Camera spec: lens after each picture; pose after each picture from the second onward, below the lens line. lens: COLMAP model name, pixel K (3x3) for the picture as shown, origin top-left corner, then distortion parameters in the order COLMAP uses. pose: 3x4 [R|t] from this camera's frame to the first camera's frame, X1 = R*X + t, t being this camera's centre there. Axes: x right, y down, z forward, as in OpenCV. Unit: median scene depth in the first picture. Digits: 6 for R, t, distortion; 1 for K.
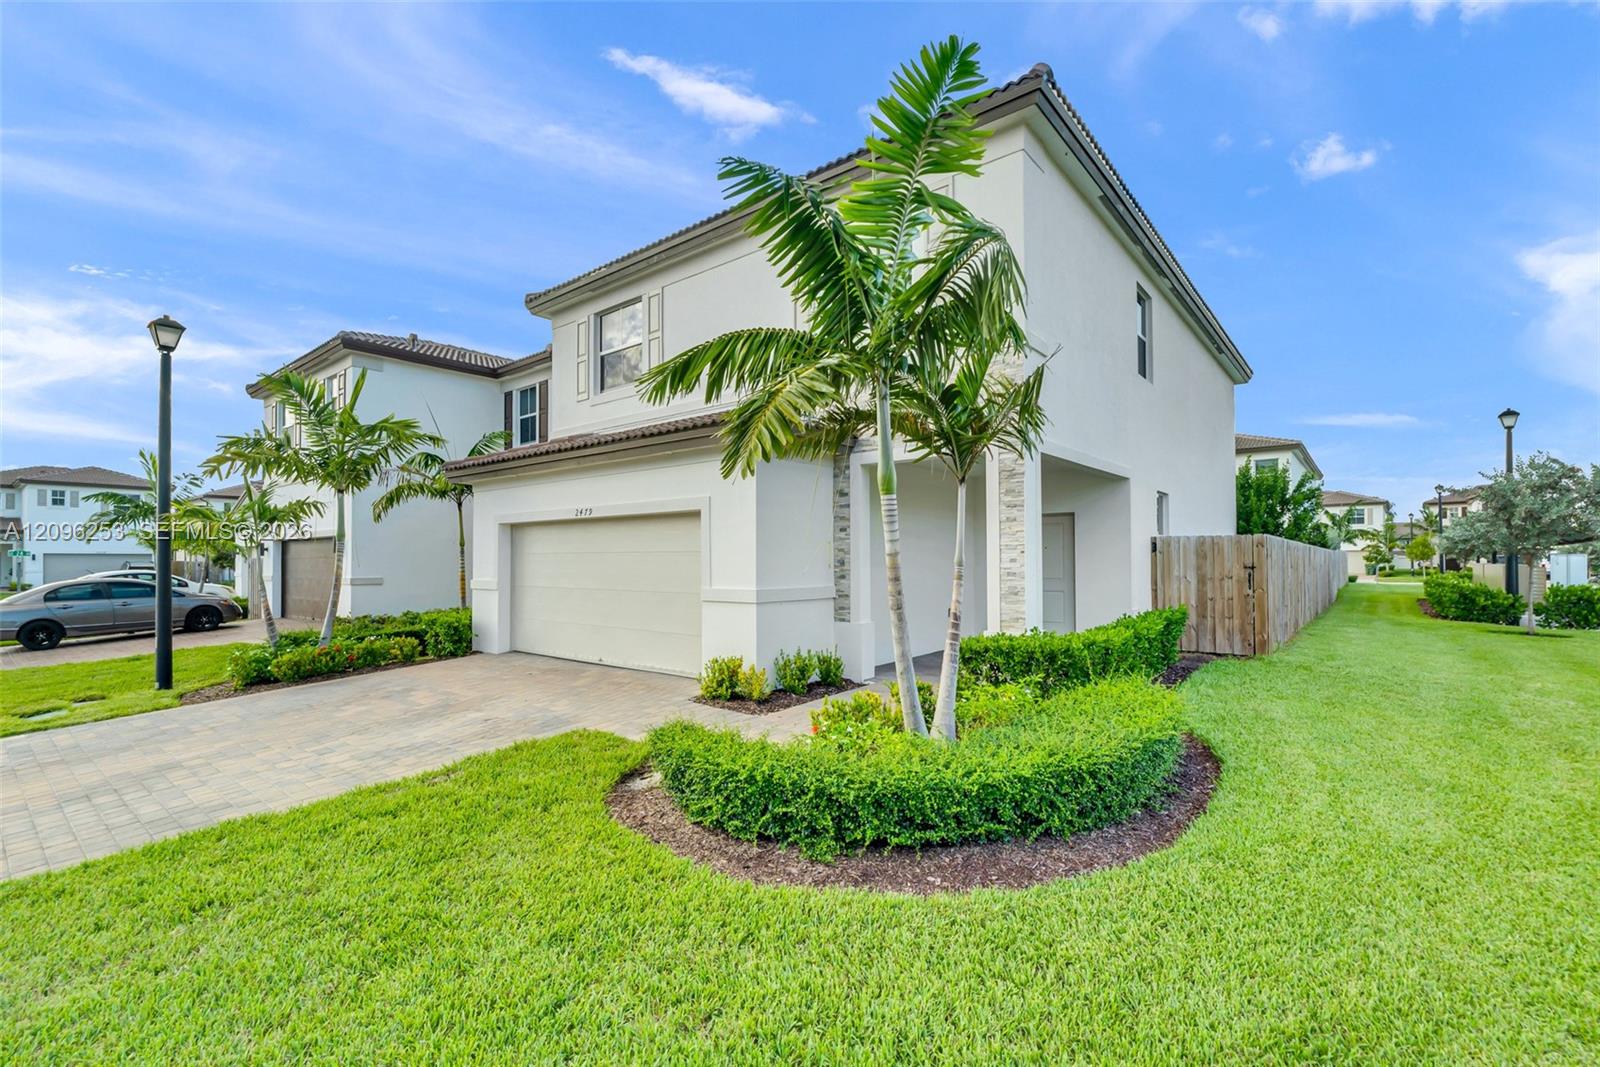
lens RADIAL K [[707.8, 0, 796.5], [0, 707.8, 550.3], [0, 0, 1]] dist [-0.000195, -0.000019]
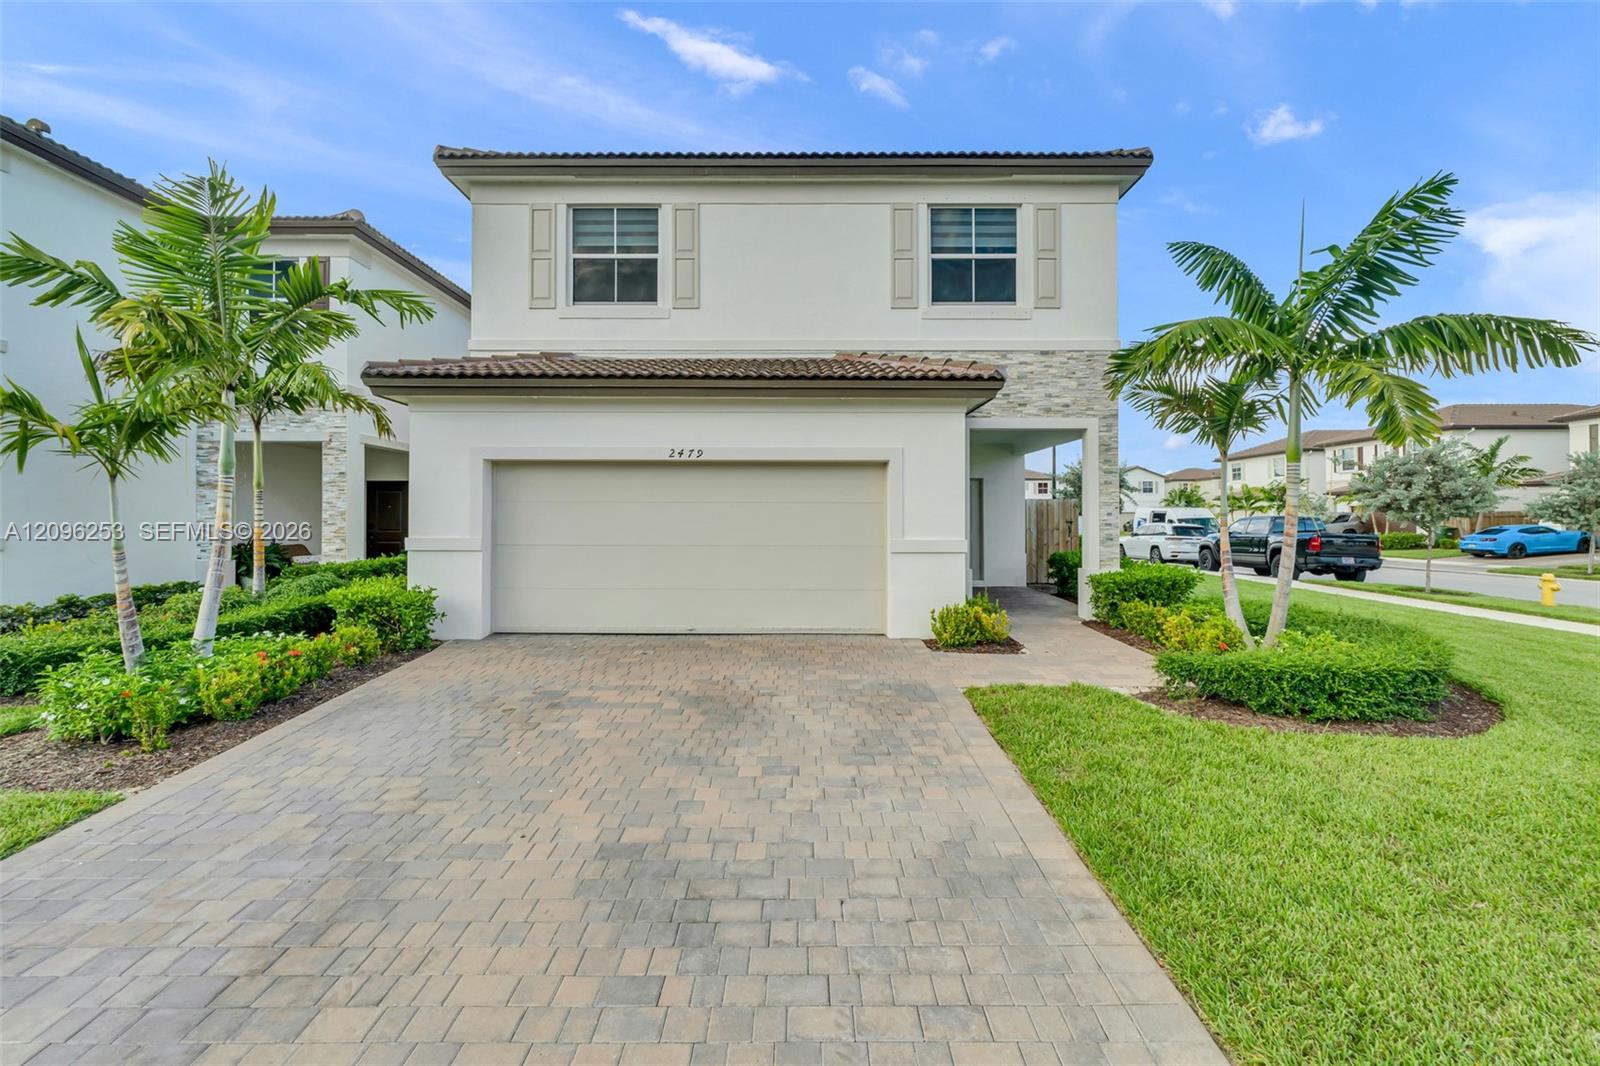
lens RADIAL K [[683.7, 0, 800.4], [0, 683.7, 511.4], [0, 0, 1]] dist [-0.002211, -0.000841]
pose [[0.774171, 0.010783, 0.632885, -0.663864], [-0.014096, 0.999901, 0.000206, 0.012162], [-0.632820, -0.009081, 0.774246, 0.271540]]
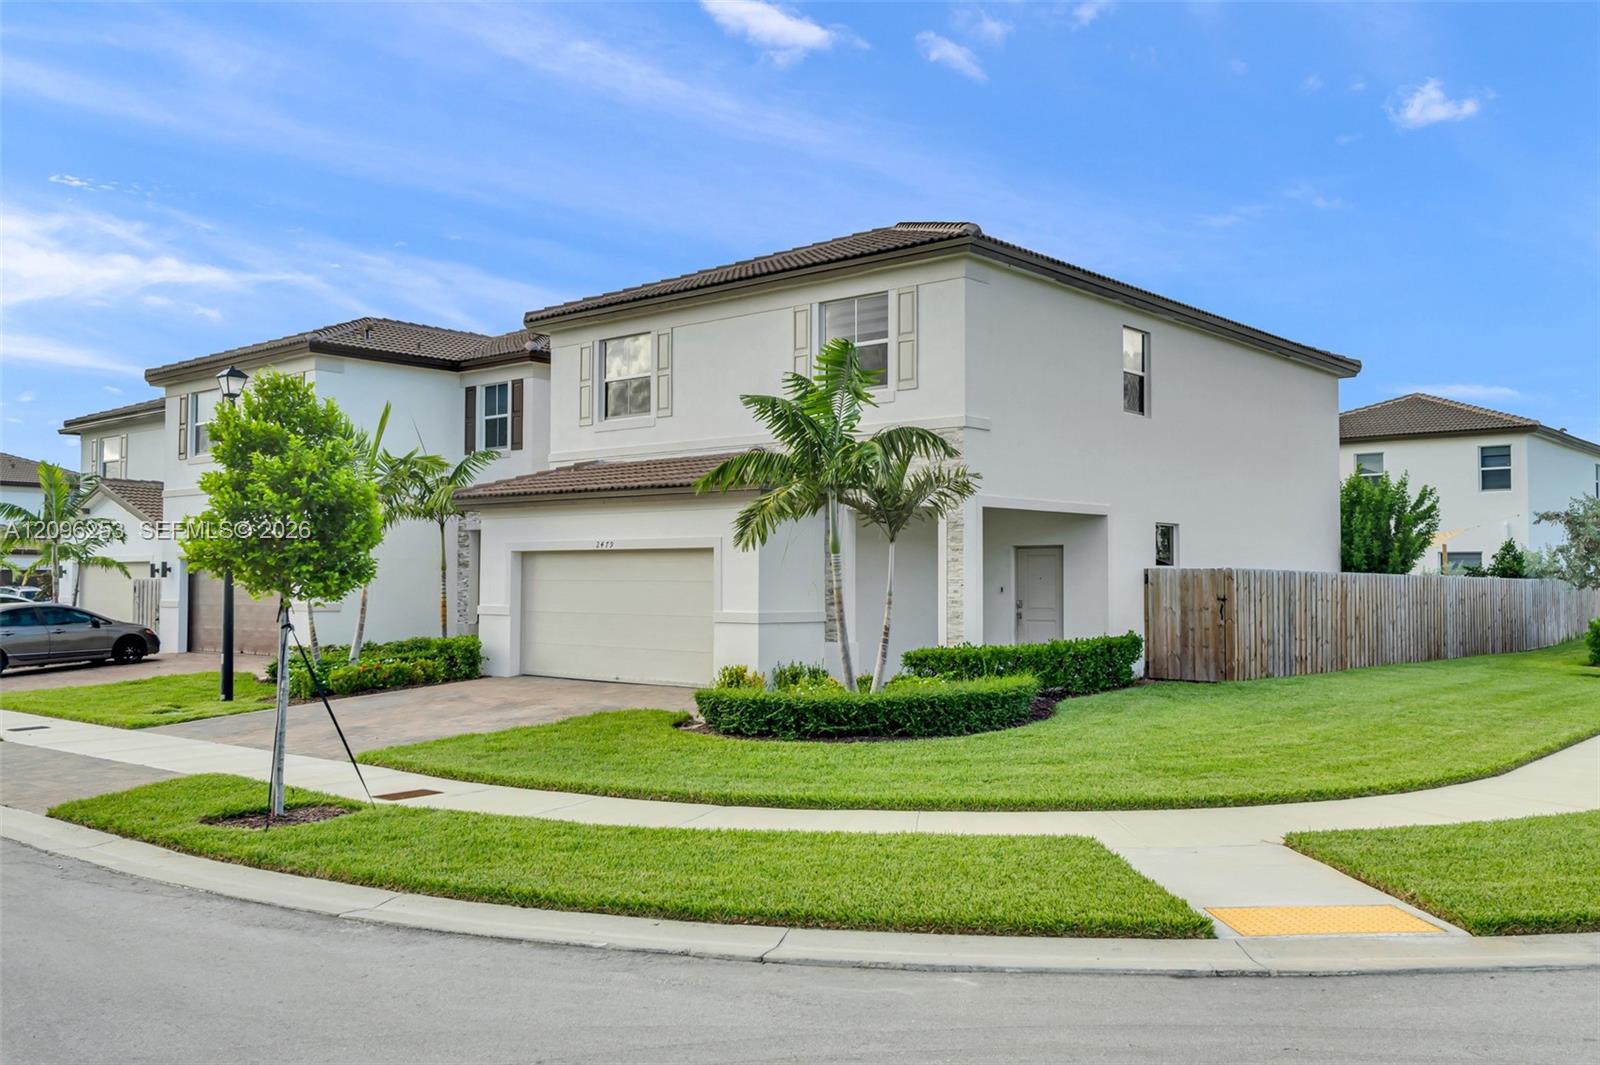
lens RADIAL K [[1378.7, 0, 800.0], [0, 1378.7, 532.5], [0, 0, 1]] dist [0.044423, 0.001590]
pose [[0.999548, 0.006824, -0.029272, 0.066218], [-0.007457, 0.999739, -0.021580, -0.026454], [0.029118, 0.021789, 0.999338, -1.095188]]
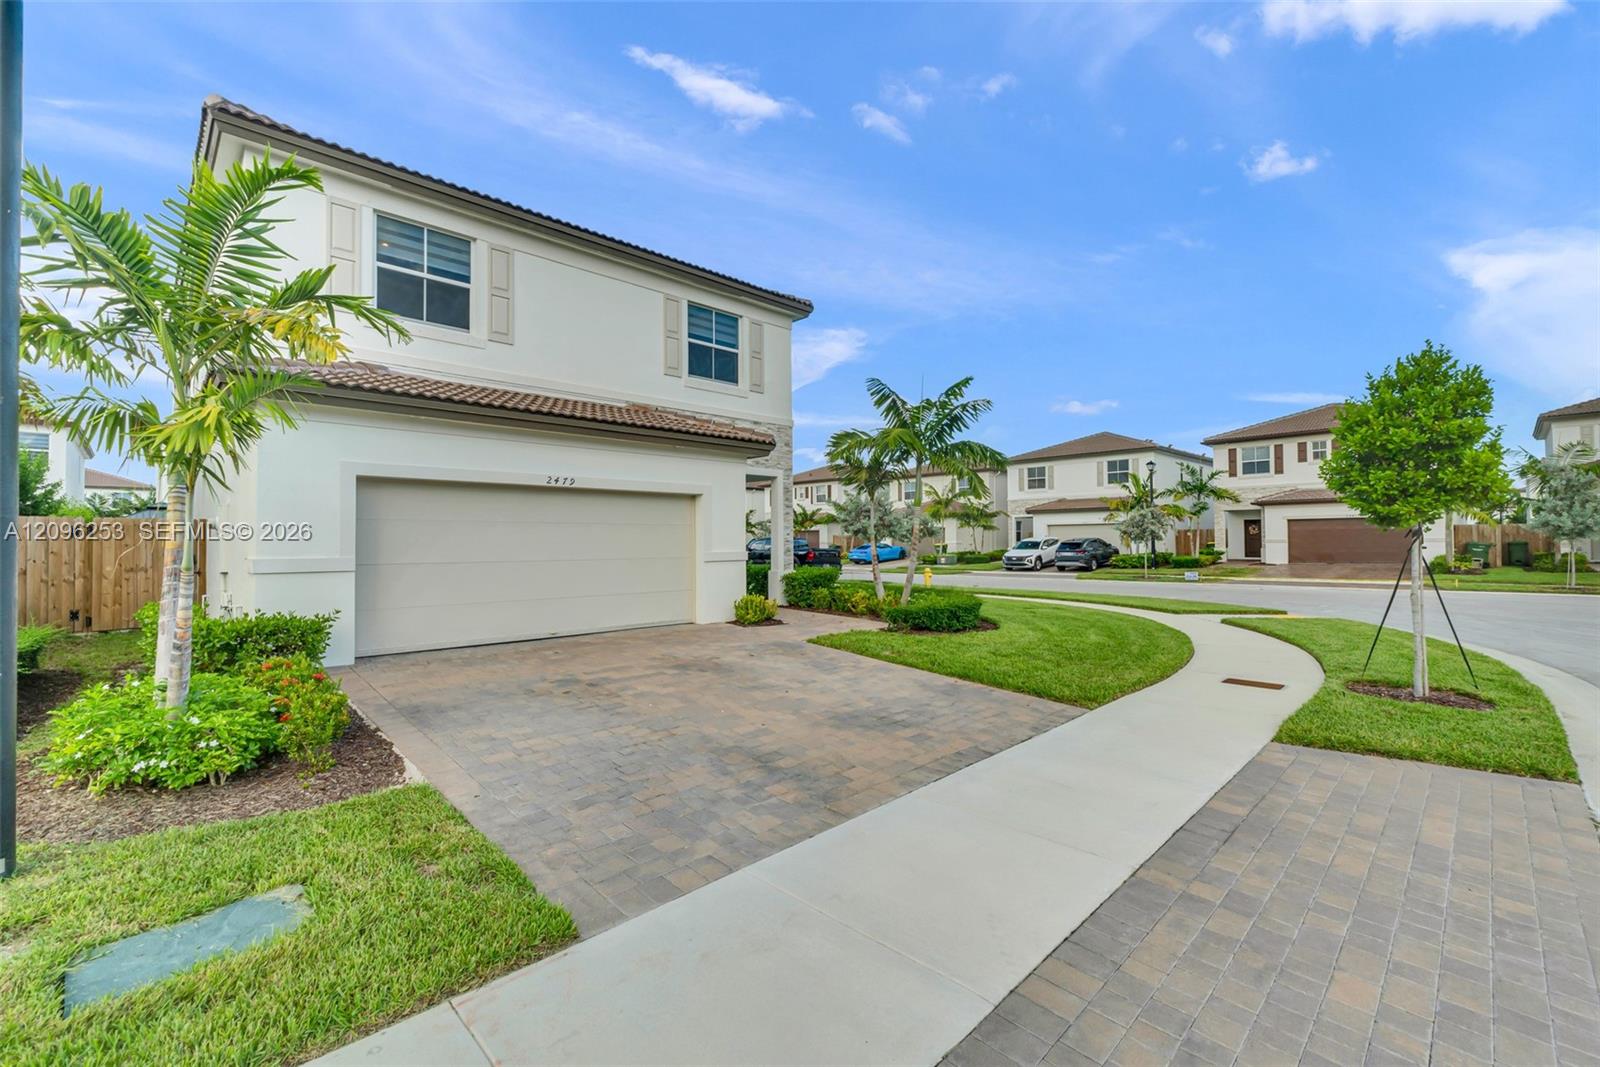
lens RADIAL K [[685.2, 0, 805.4], [0, 685.2, 524.5], [0, 0, 1]] dist [-0.001352, -0.000029]
pose [[0.102946, 0.026711, 0.994328, -1.127452], [-0.010643, 0.999612, -0.025751, 0.025312], [-0.994630, -0.007932, 0.103190, 0.534882]]
